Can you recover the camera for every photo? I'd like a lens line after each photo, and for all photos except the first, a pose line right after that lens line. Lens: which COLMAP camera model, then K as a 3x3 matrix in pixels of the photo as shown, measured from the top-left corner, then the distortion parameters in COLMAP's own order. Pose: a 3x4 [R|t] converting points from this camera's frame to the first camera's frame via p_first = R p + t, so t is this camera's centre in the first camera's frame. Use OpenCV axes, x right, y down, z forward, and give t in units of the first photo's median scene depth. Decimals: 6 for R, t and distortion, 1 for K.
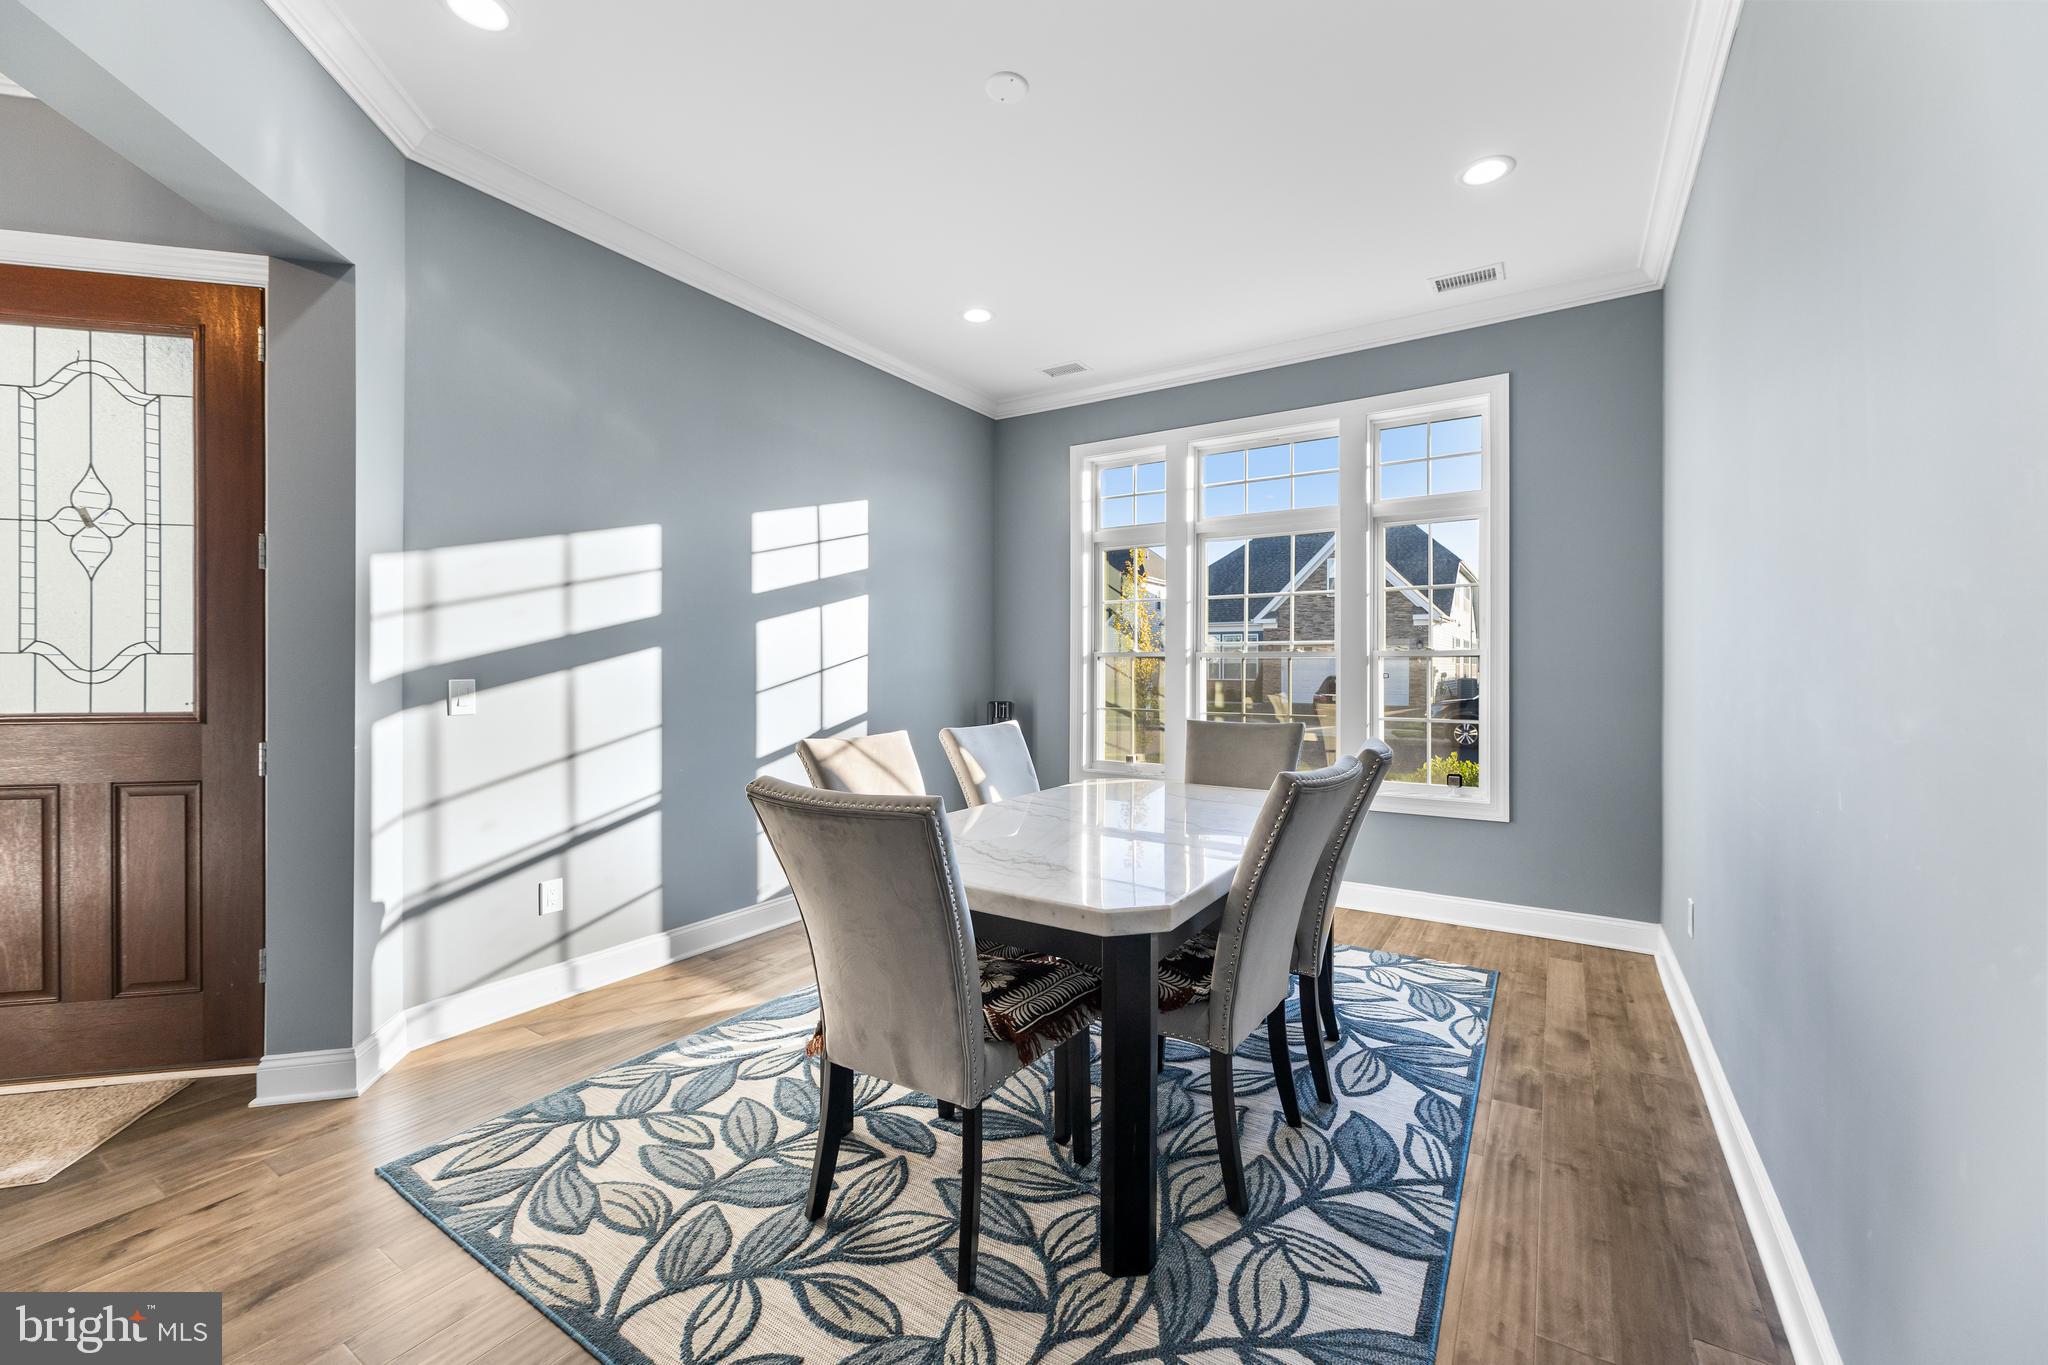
lens RADIAL K [[824.8, 0, 1025.7], [0, 824.8, 673.6], [0, 0, 1]] dist [-0.000232, -0.000402]
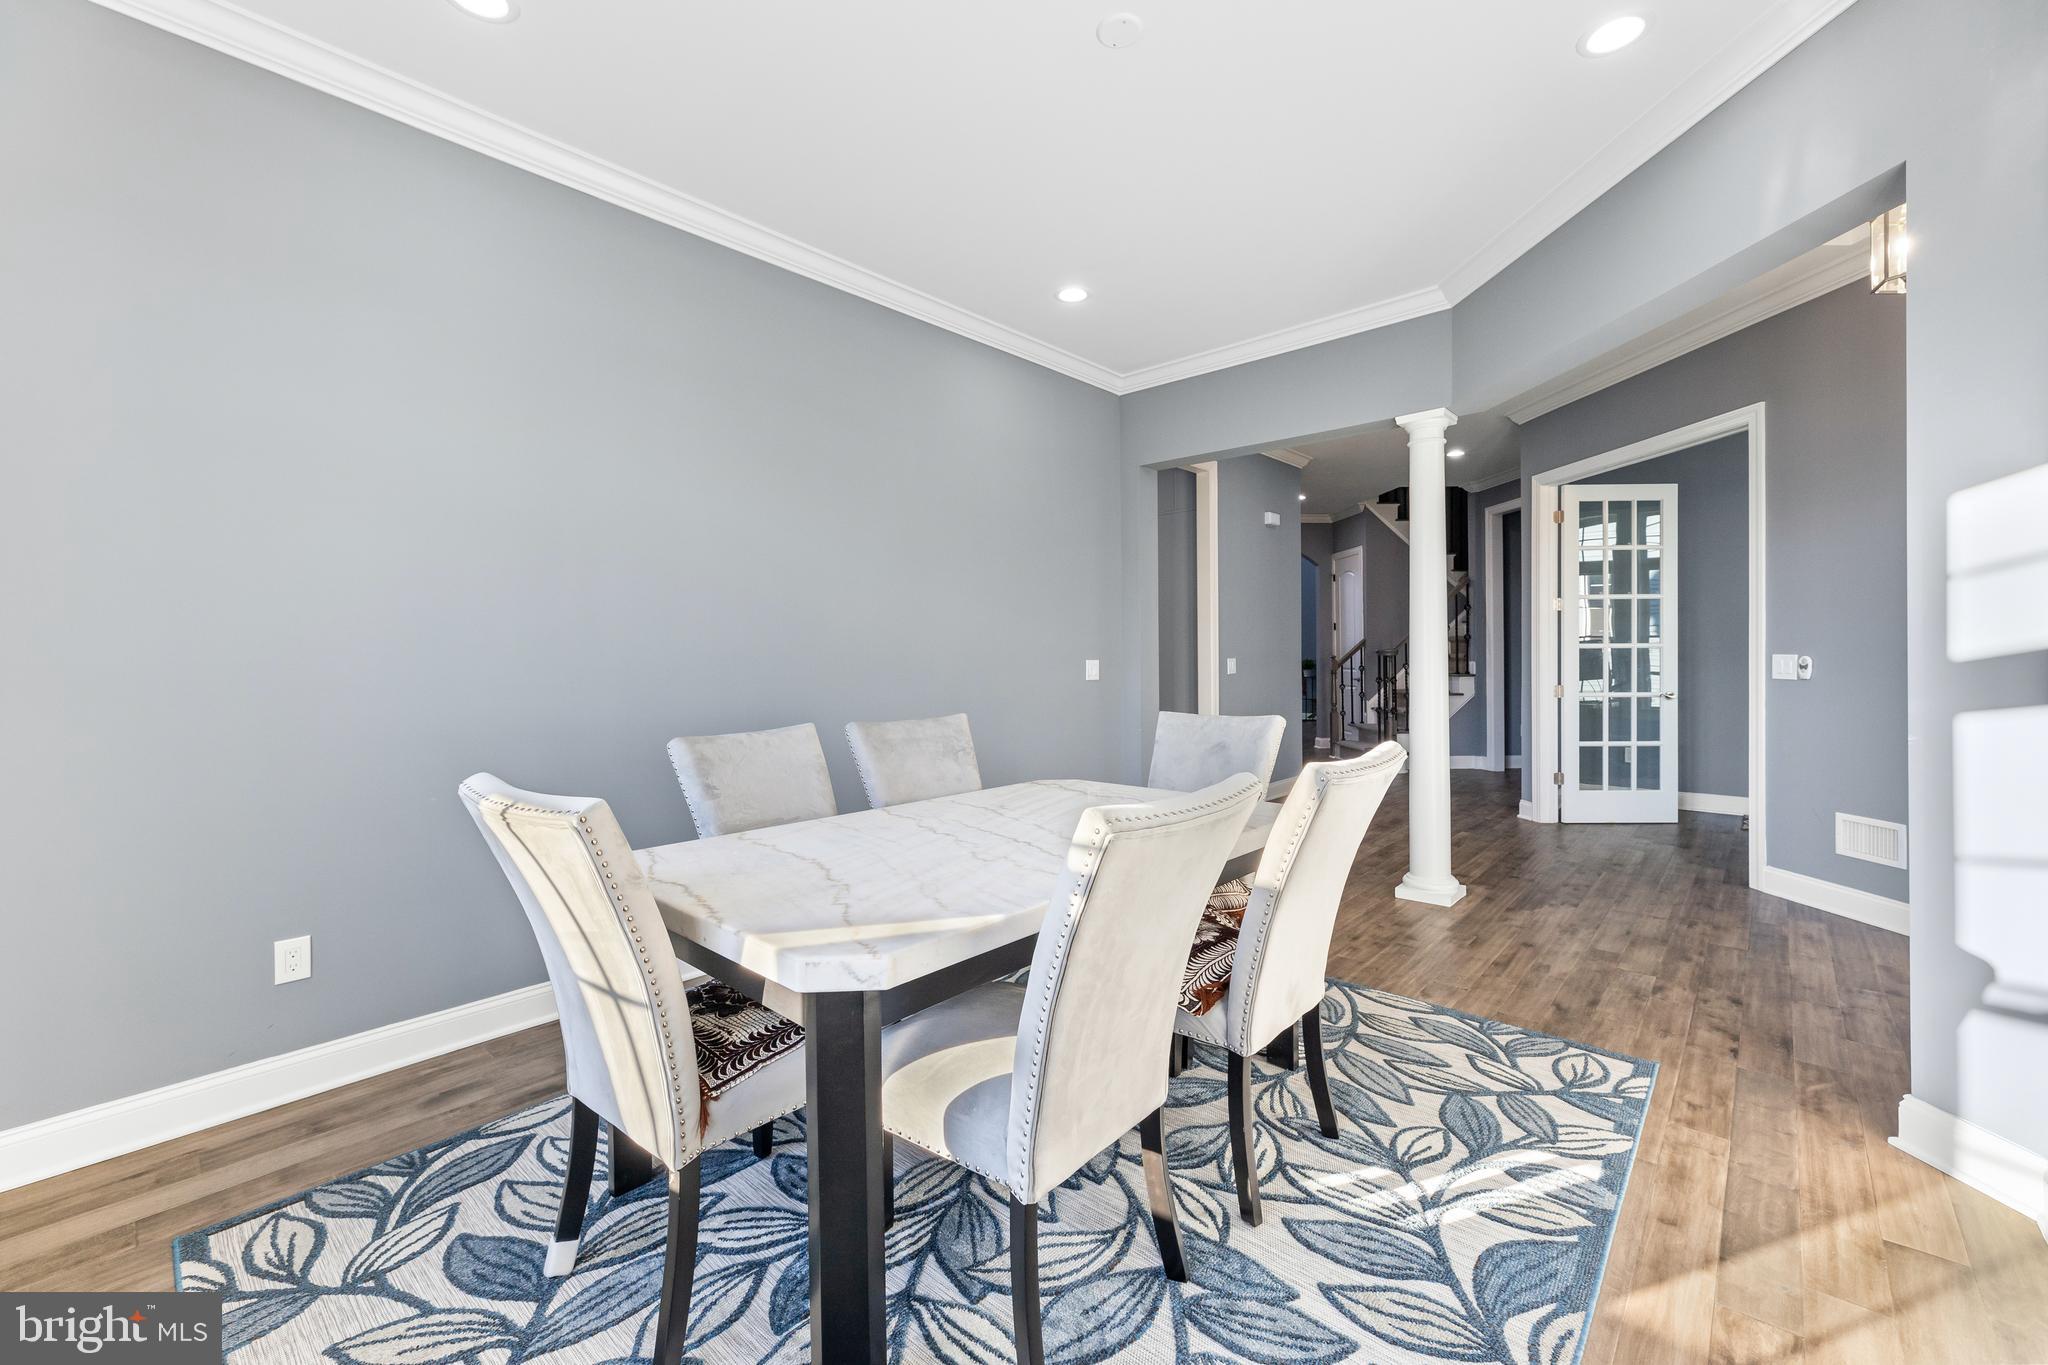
lens RADIAL K [[824.8, 0, 1004.7], [0, 824.8, 666.3], [0, 0, 1]] dist [-0.000232, -0.000402]
pose [[-0.983525, 0.004408, 0.180716, -0.044489], [0.008893, 0.999672, 0.024014, -0.011560], [-0.180551, 0.025225, -0.983242, 1.552375]]
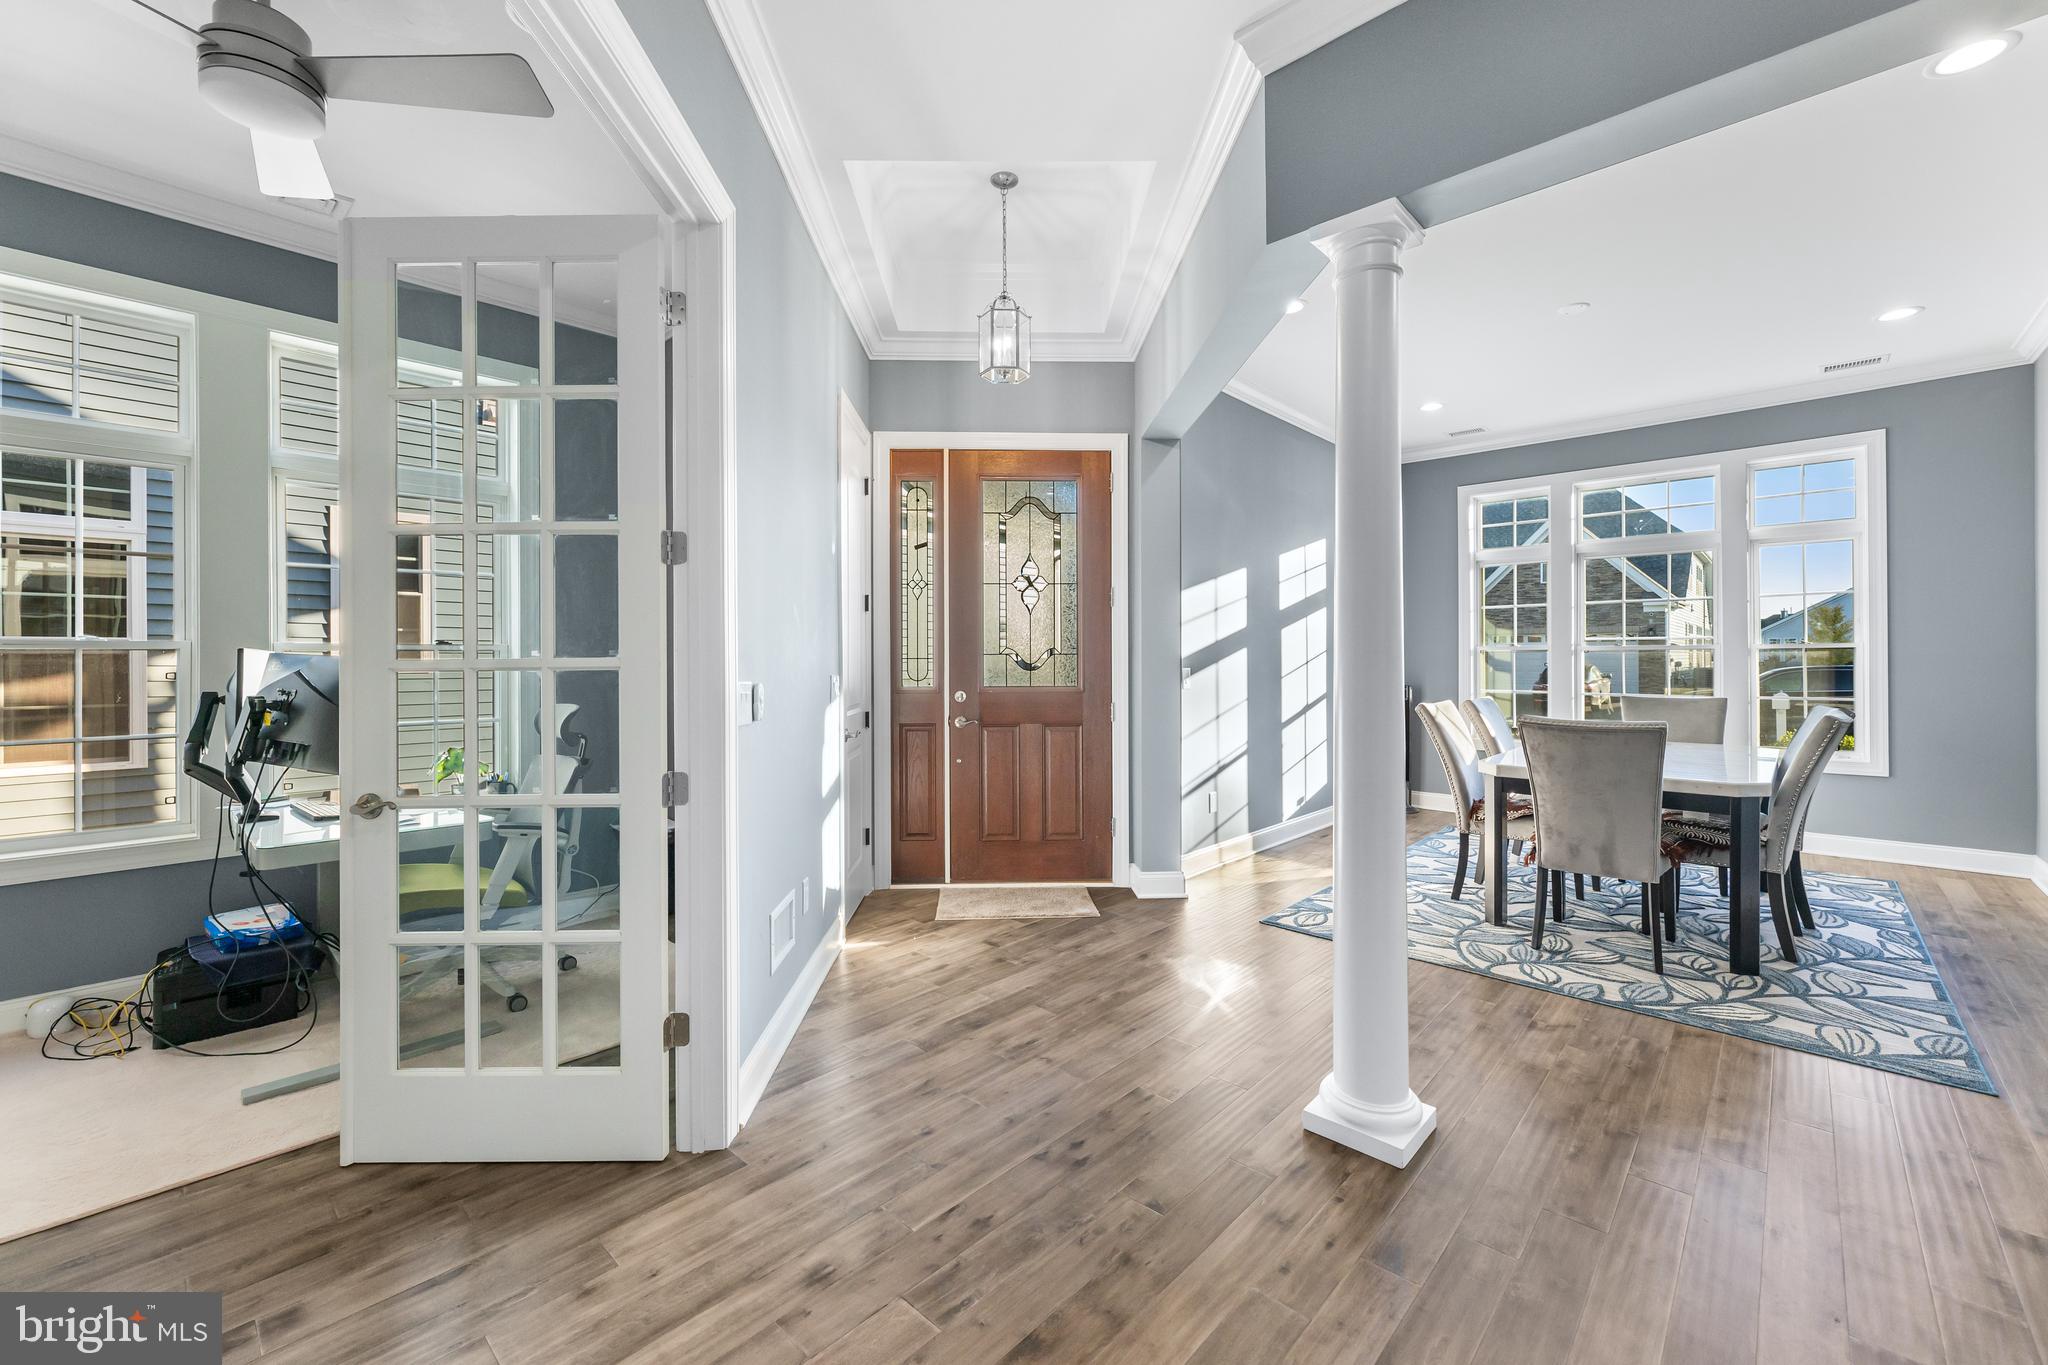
lens RADIAL K [[824.8, 0, 1016.7], [0, 824.8, 664.8], [0, 0, 1]] dist [-0.000232, -0.000402]
pose [[0.982347, -0.004738, -0.187008, -0.650803], [0.004543, 0.999989, -0.001474, 0.000516], [0.187013, 0.000598, 0.982357, -0.662827]]
